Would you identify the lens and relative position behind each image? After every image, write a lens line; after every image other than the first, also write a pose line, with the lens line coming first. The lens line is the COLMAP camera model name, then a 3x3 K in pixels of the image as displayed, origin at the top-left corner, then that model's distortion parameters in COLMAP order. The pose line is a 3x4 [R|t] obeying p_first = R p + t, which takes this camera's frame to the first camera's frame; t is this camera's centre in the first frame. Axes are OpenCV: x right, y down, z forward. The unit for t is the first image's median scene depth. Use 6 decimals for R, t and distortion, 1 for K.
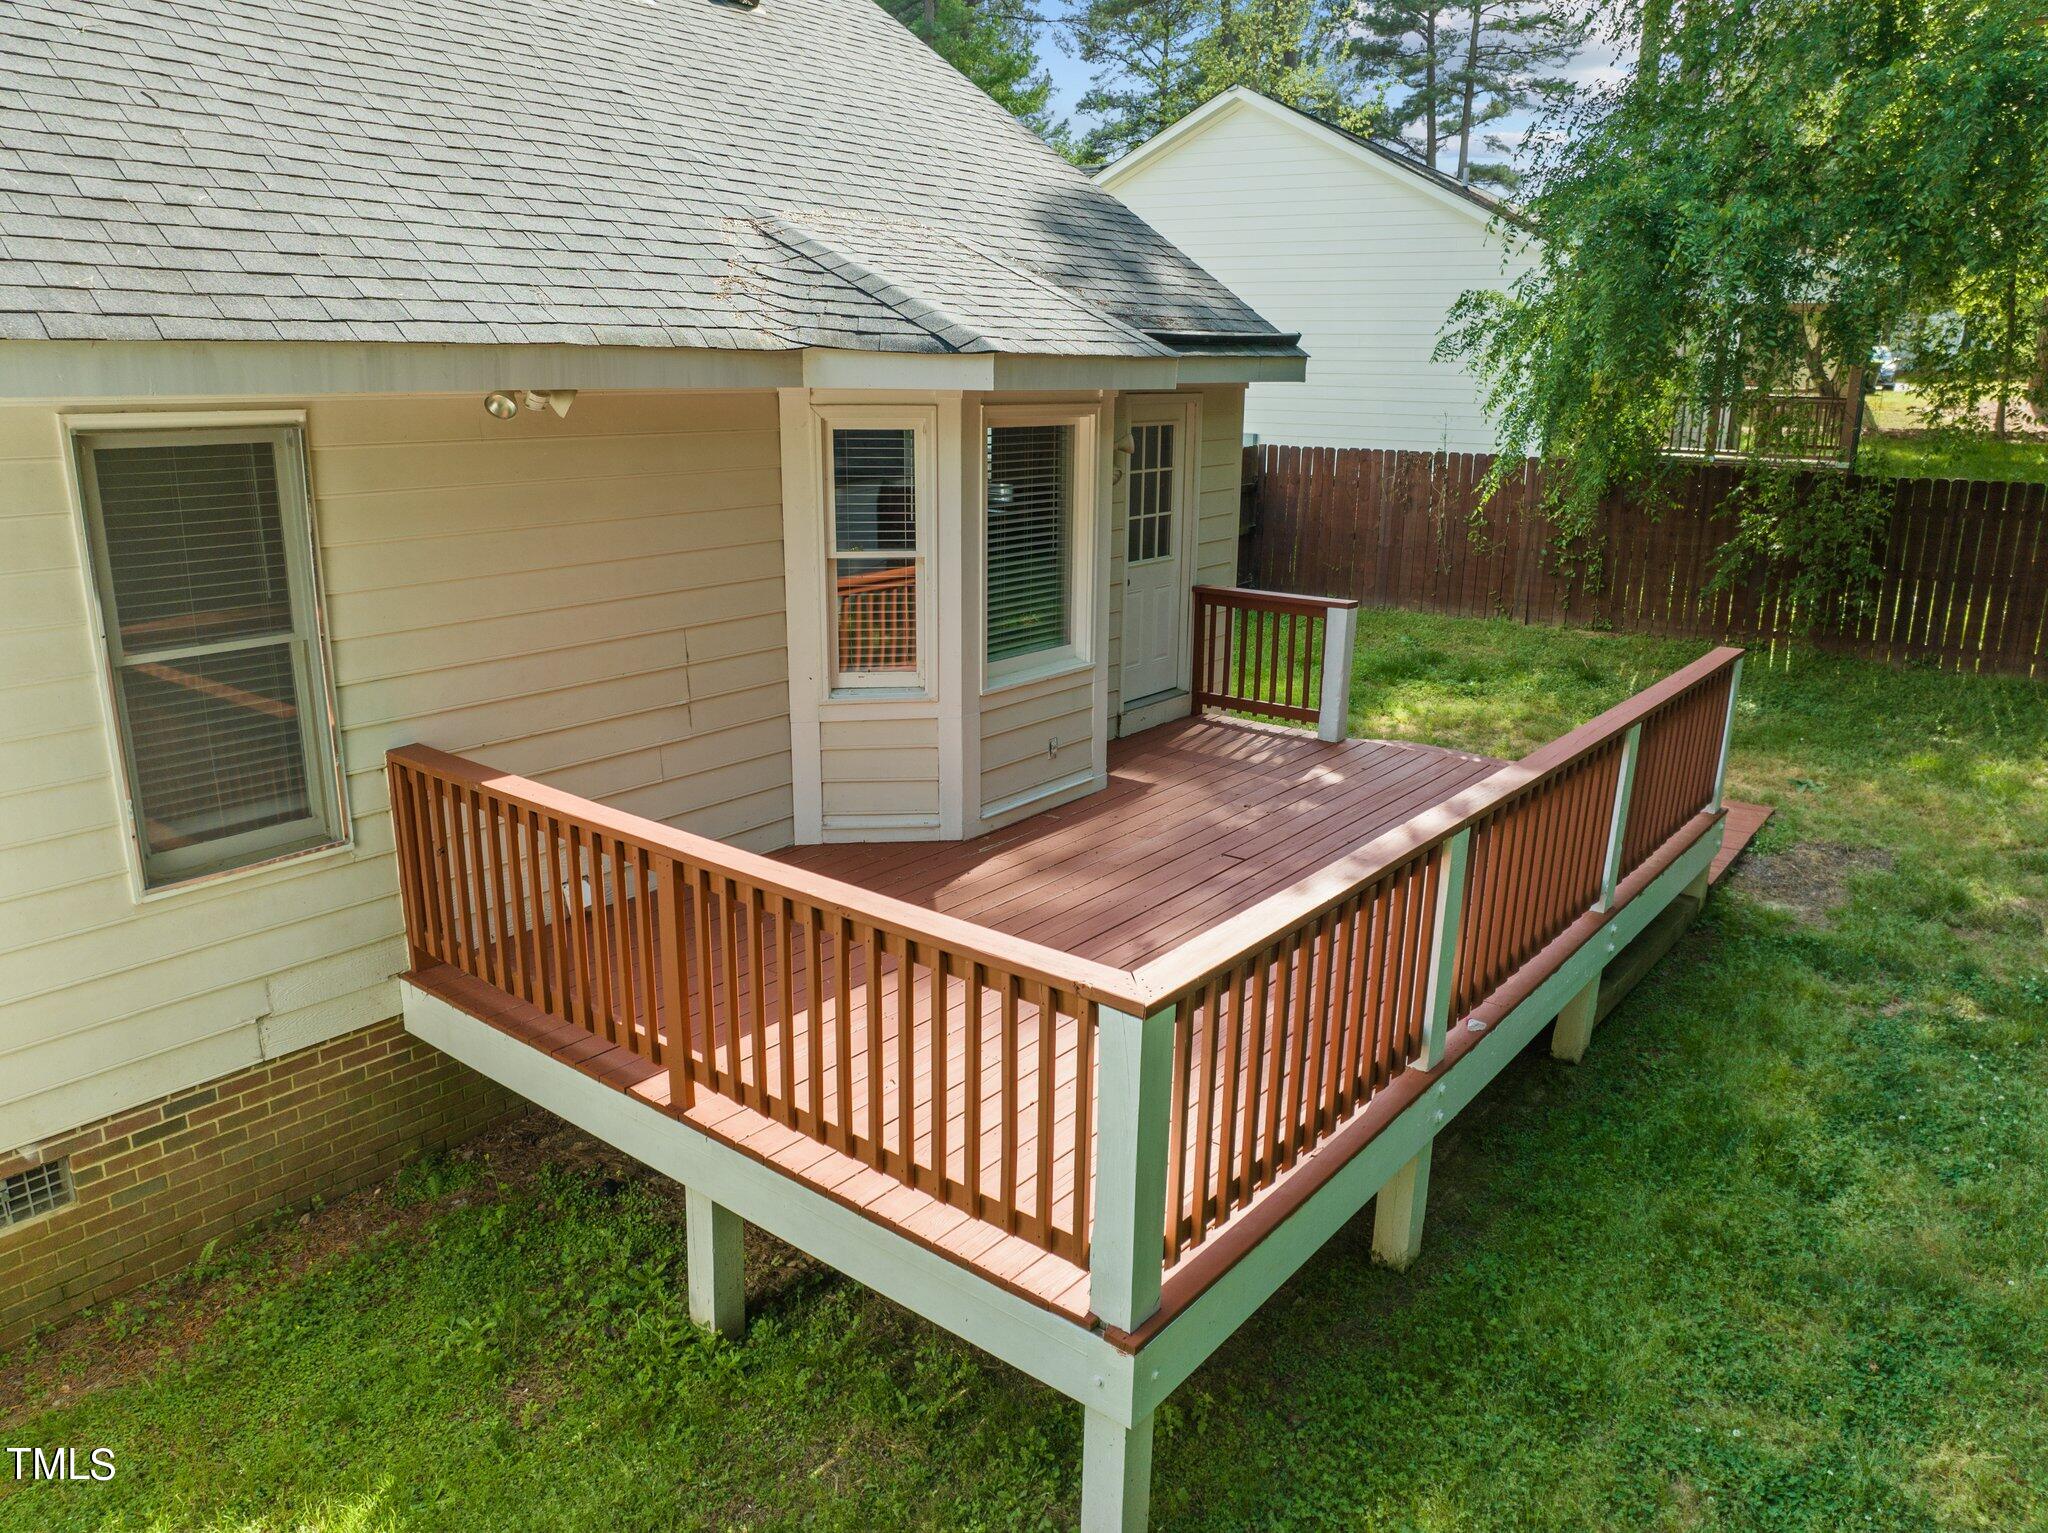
lens RADIAL K [[1468.7, 0, 1008.6], [0, 1468.7, 772.9], [0, 0, 1]] dist [-0.032601, -0.004099]
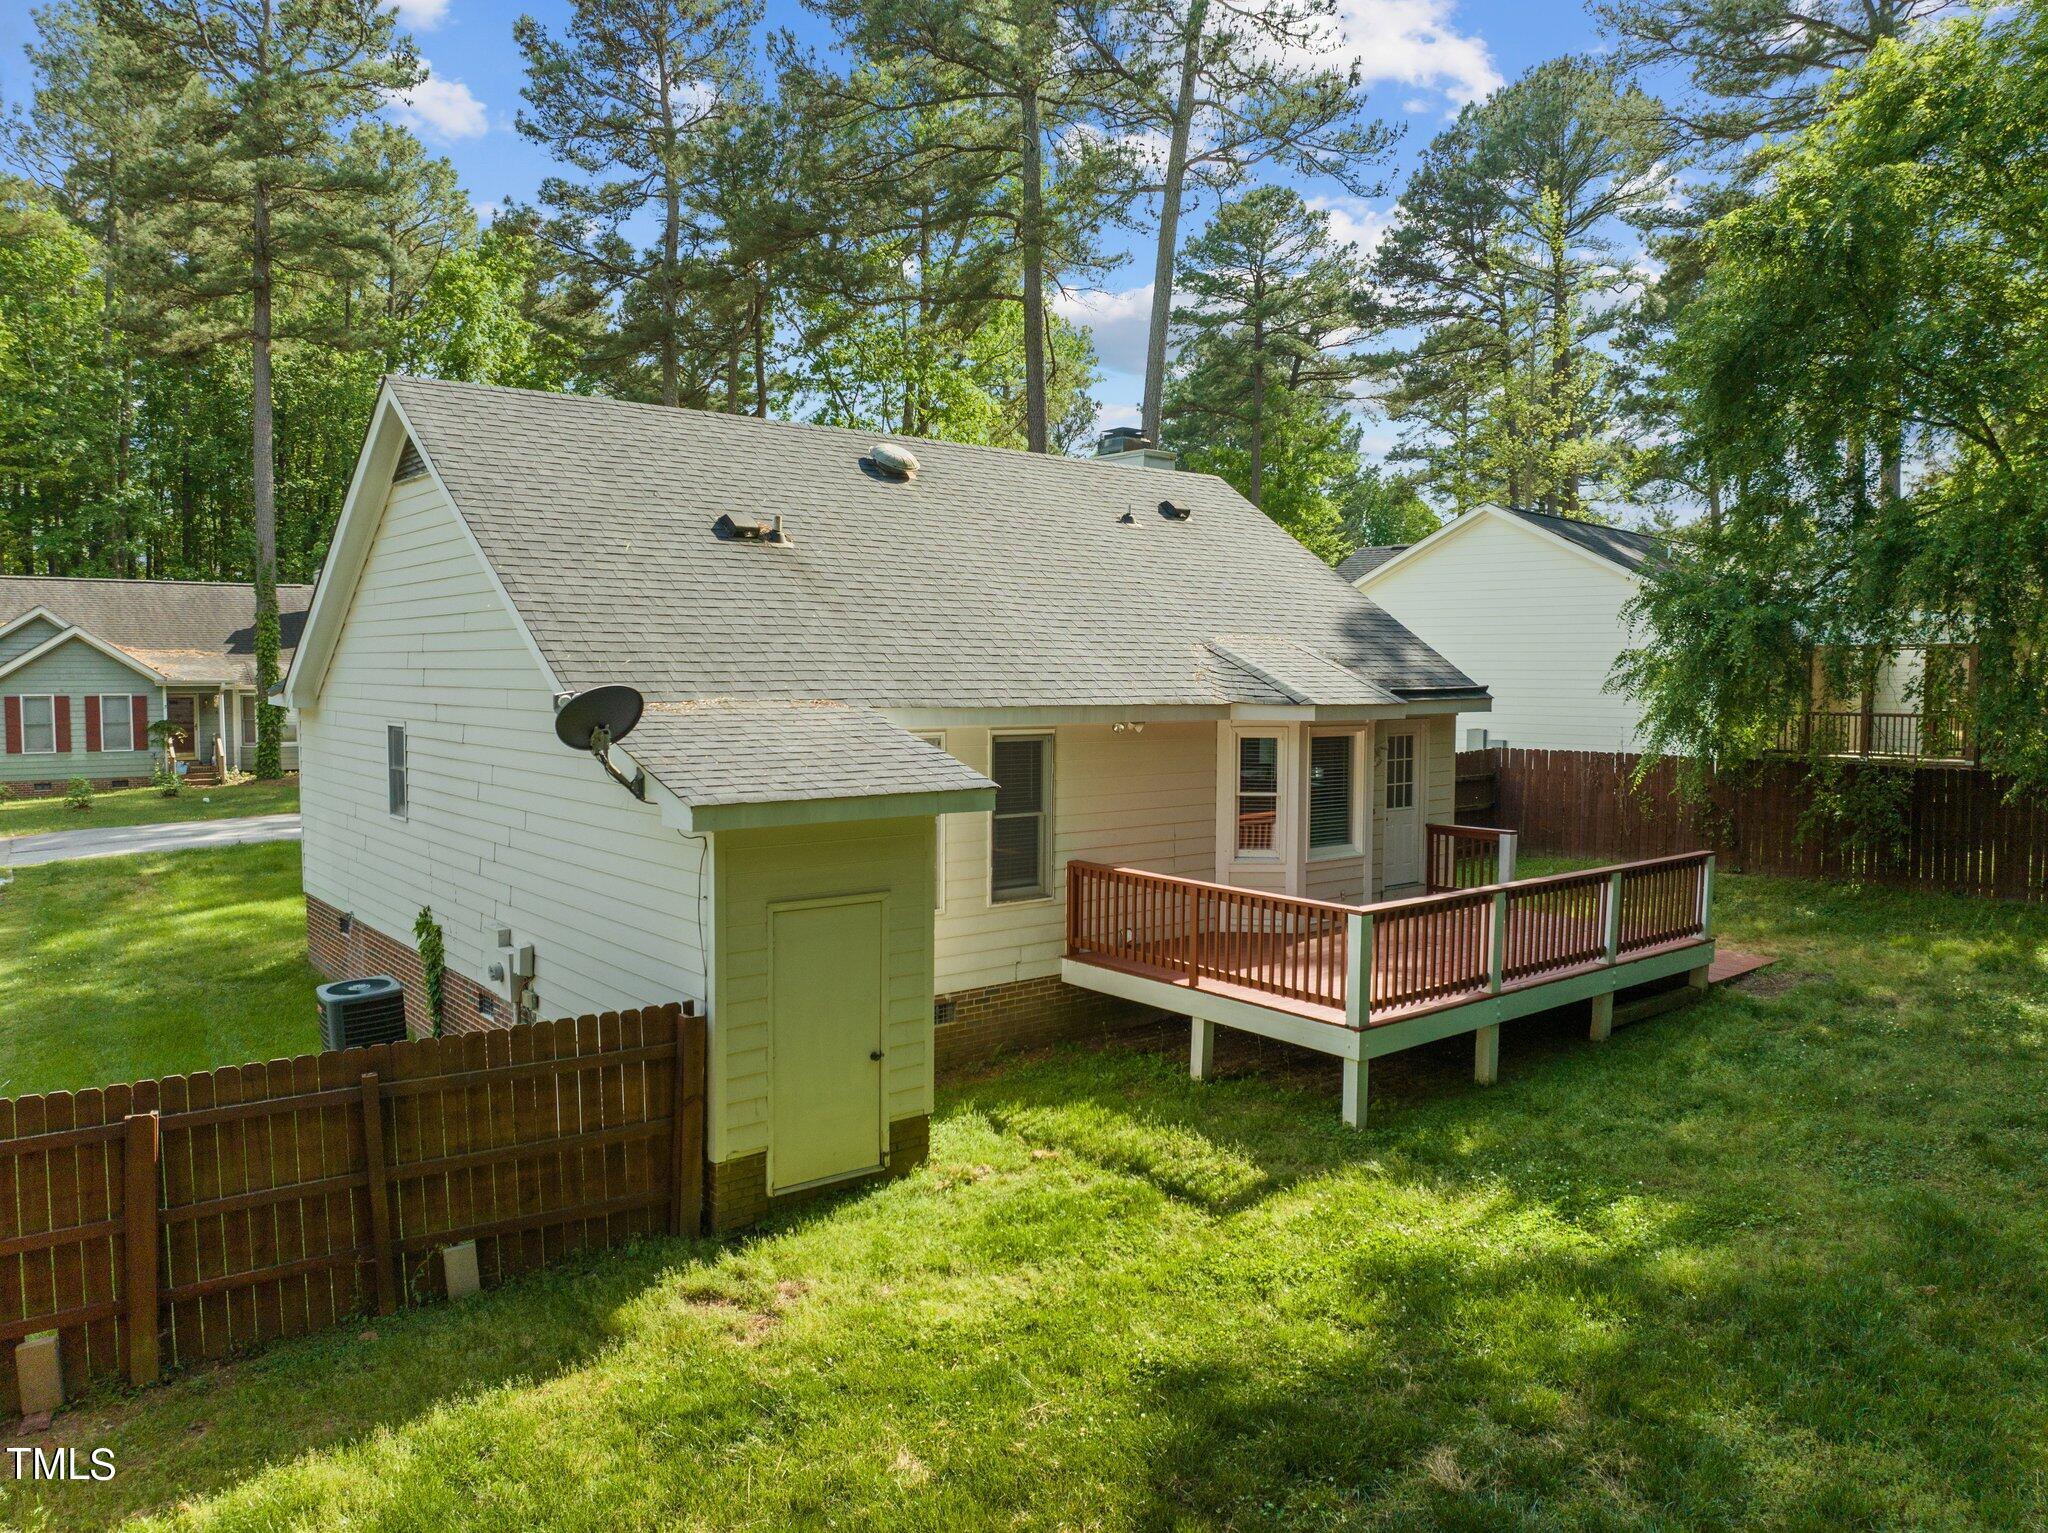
lens RADIAL K [[1405.8, 0, 1021.8], [0, 1405.8, 771.1], [0, 0, 1]] dist [-0.028257, -0.000852]
pose [[0.977976, 0.011132, -0.208421, -0.000252], [-0.052880, 0.979212, -0.195827, 0.201572], [0.201908, 0.202535, 0.958234, -0.885627]]
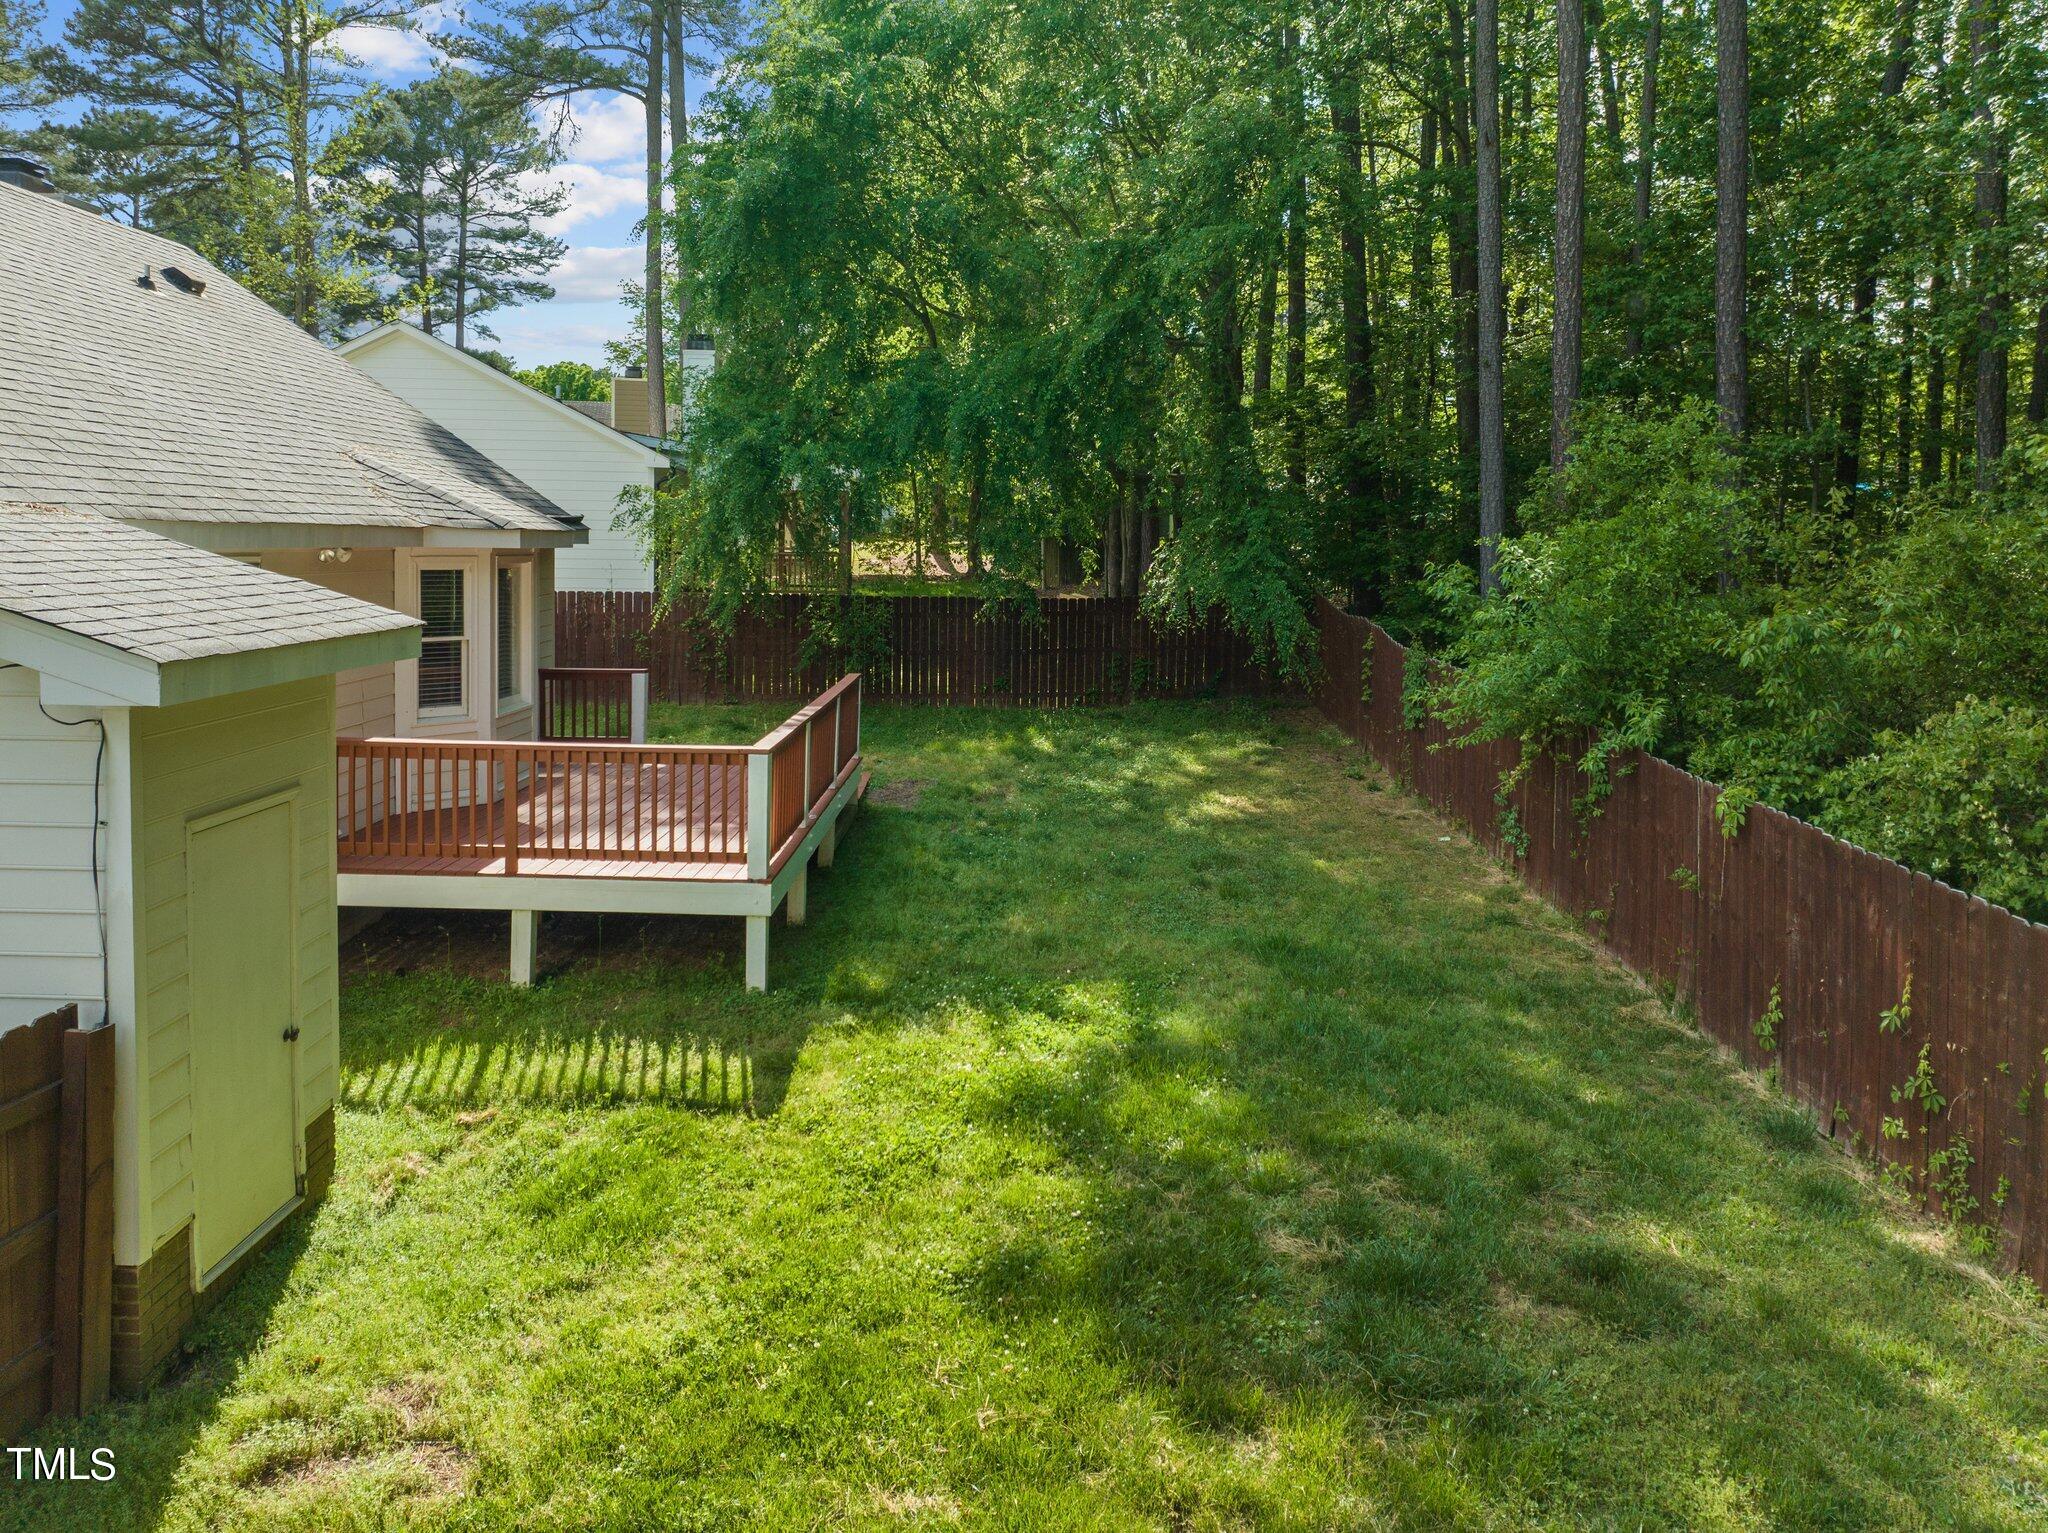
lens RADIAL K [[1468.7, 0, 1001.4], [0, 1468.7, 660.5], [0, 0, 1]] dist [-0.032601, -0.004099]
pose [[0.793060, -0.046065, 0.607399, -0.523757], [0.155312, 0.979472, -0.128503, 0.172955], [-0.589011, 0.196247, 0.783935, -0.645405]]
